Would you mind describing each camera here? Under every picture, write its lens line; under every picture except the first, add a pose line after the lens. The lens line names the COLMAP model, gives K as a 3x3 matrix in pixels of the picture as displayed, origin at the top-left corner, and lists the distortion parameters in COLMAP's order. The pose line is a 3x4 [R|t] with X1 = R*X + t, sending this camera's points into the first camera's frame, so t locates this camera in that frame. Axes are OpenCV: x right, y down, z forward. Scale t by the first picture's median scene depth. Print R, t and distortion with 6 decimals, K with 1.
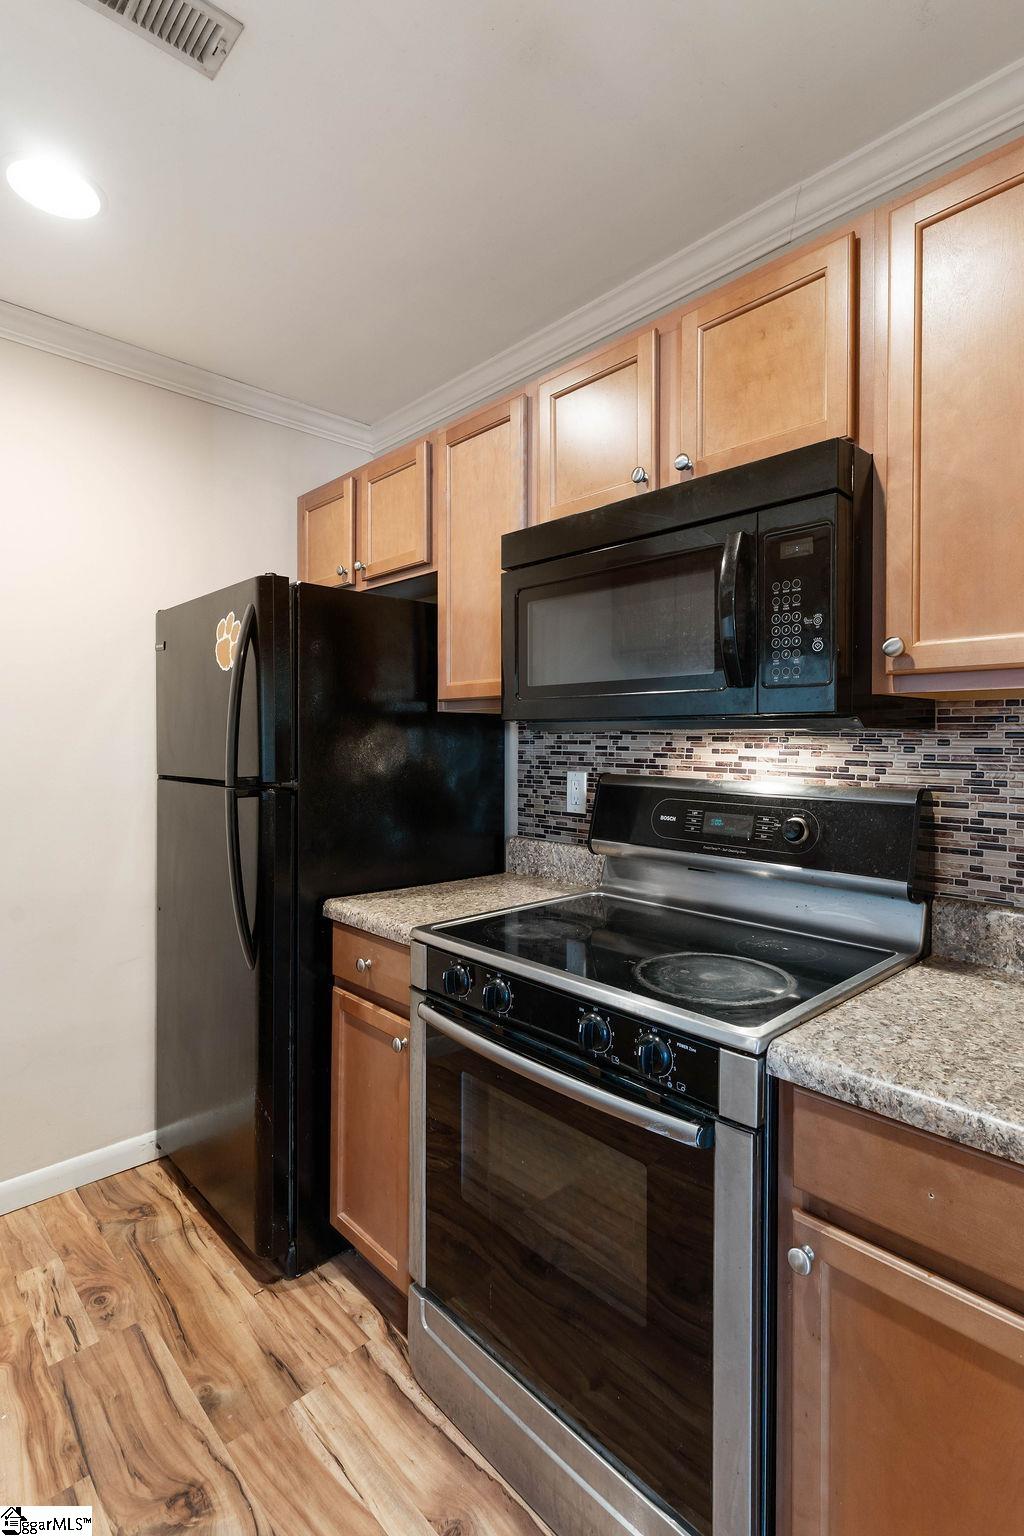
lens RADIAL K [[746.7, 0, 515.2], [0, 746.7, 753.5], [0, 0, 1]] dist [0.003636, 0.000339]
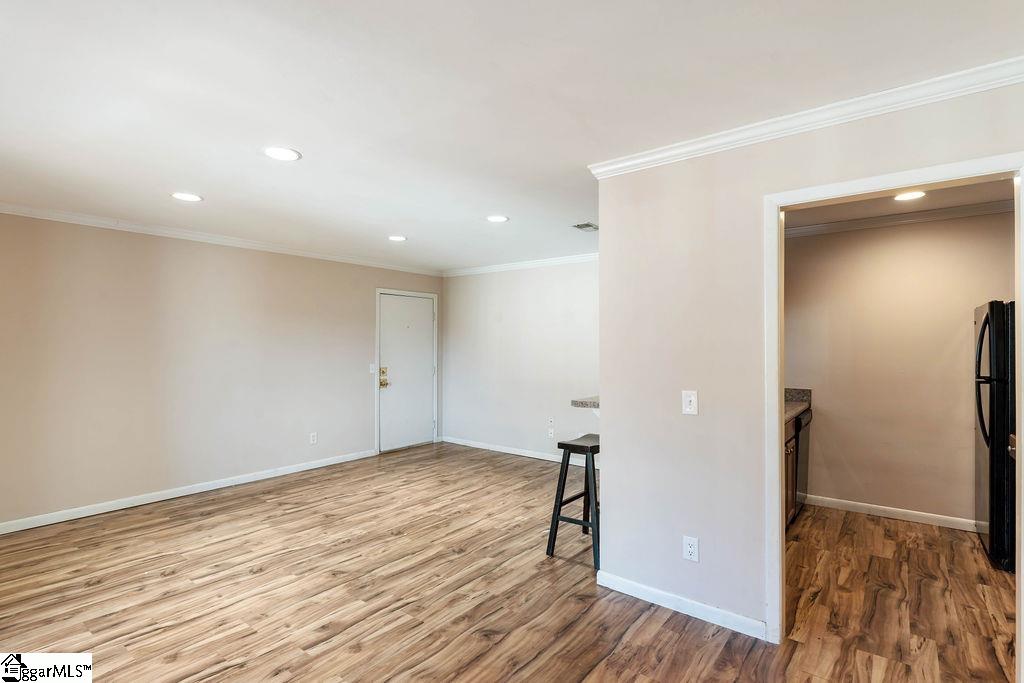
lens RADIAL K [[497.8, 0, 510.4], [0, 497.8, 343.0], [0, 0, 1]] dist [0.003636, 0.000339]
pose [[0.149365, -0.016736, -0.988640, 1.179370], [-0.015016, 0.999703, -0.019192, -0.028974], [0.988668, 0.017712, 0.149070, -0.978237]]
